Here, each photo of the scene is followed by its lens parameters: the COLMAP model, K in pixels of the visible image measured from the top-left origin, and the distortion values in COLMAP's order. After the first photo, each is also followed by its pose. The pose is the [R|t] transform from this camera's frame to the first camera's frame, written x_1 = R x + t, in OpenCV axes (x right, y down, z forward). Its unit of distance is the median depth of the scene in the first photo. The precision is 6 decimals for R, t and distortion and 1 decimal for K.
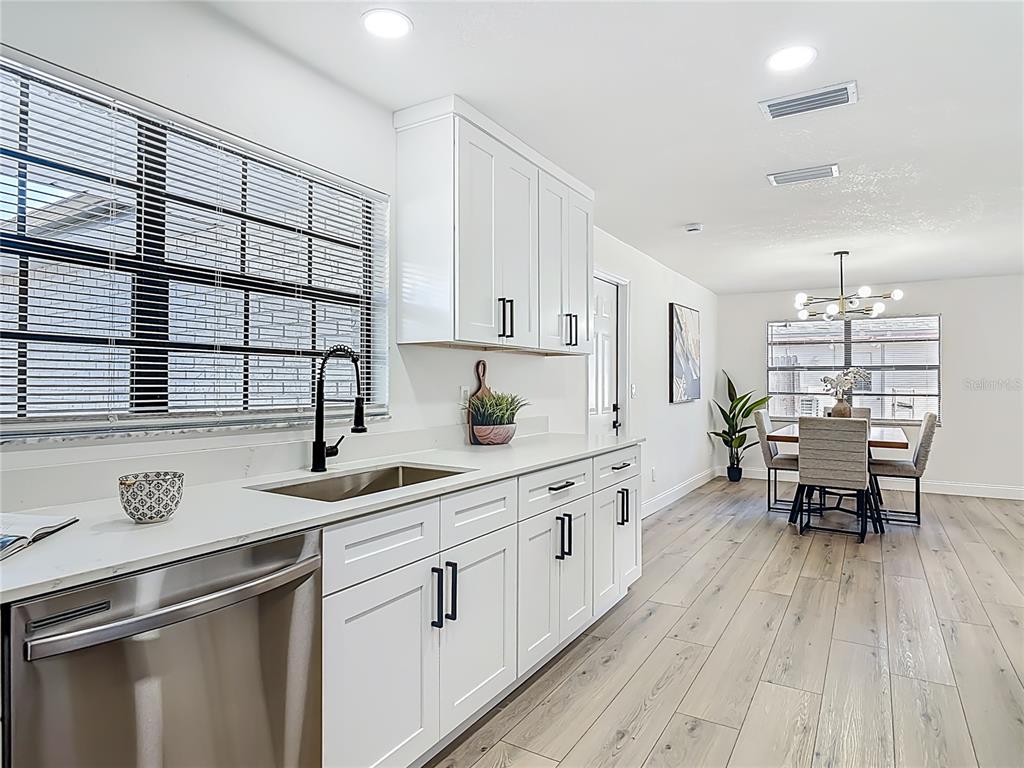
lens RADIAL K [[601.2, 0, 512.6], [0, 601.2, 386.8], [0, 0, 1]] dist [-0.012823, 0.003994]
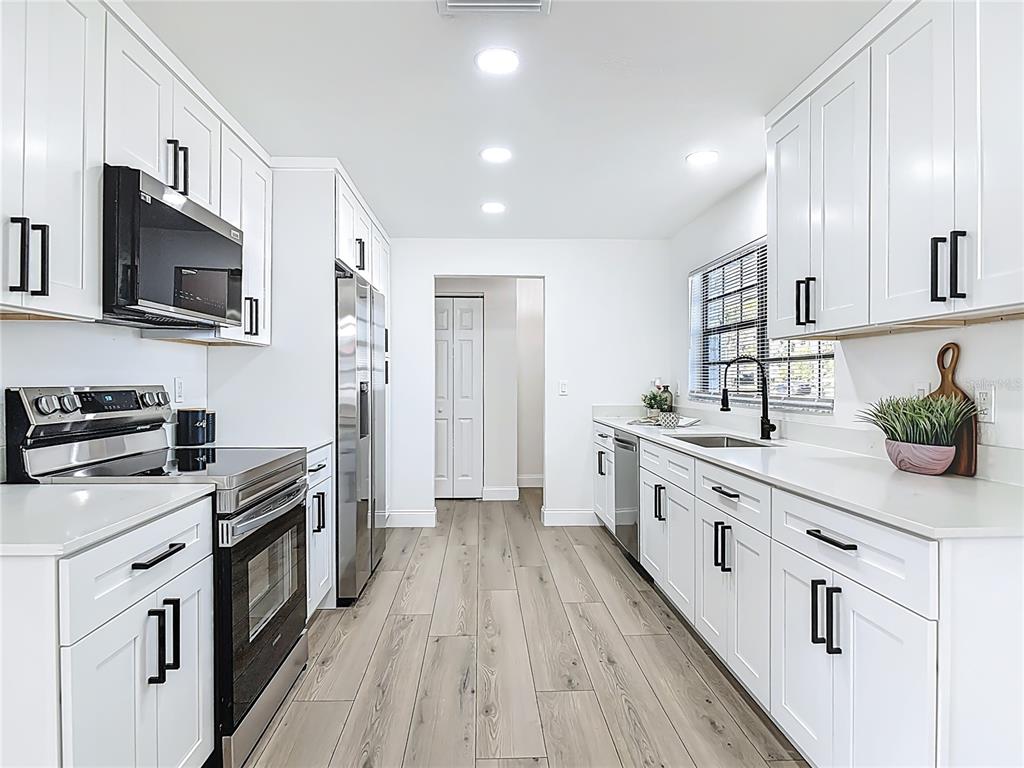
lens RADIAL K [[601.2, 0, 509.0], [0, 601.2, 379.9], [0, 0, 1]] dist [-0.012823, 0.003994]
pose [[-0.829778, 0.001224, -0.558092, 1.053196], [-0.001051, 0.999992, 0.003754, -0.010421], [0.558093, 0.003702, -0.829770, 1.912977]]
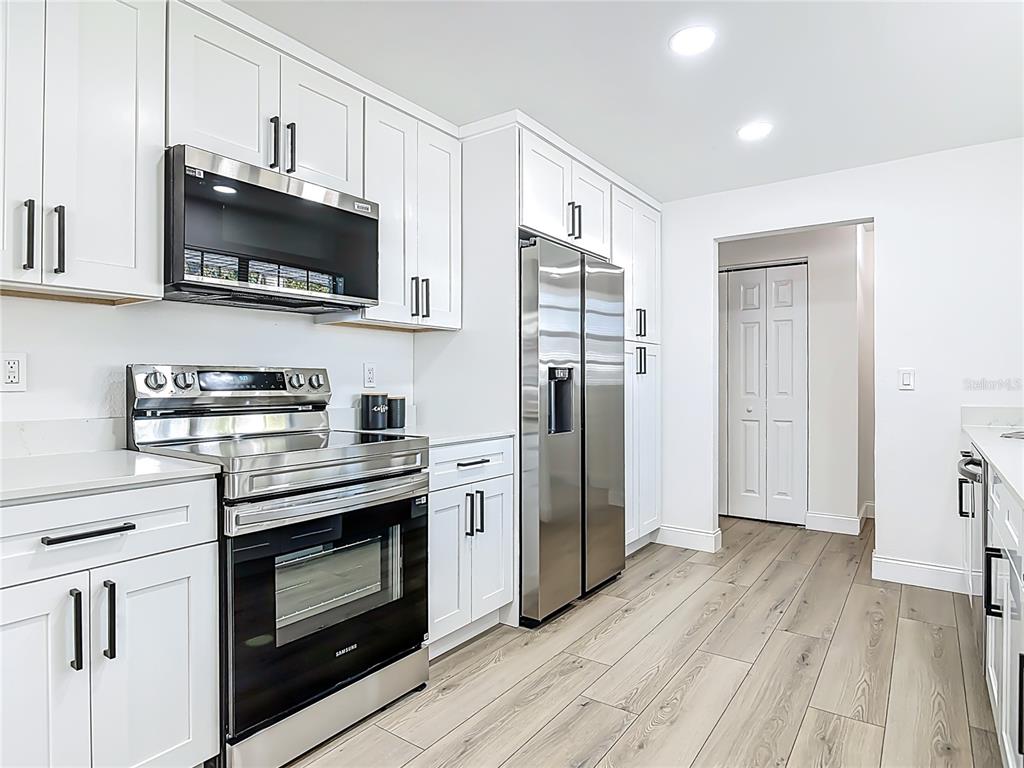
lens RADIAL K [[601.2, 0, 511.8], [0, 601.2, 380.4], [0, 0, 1]] dist [-0.012823, 0.003994]
pose [[-0.997321, 0.001145, 0.073137, 0.504568], [0.001241, 0.999998, 0.001266, 0.027761], [-0.073136, 0.001354, -0.997321, 1.734747]]
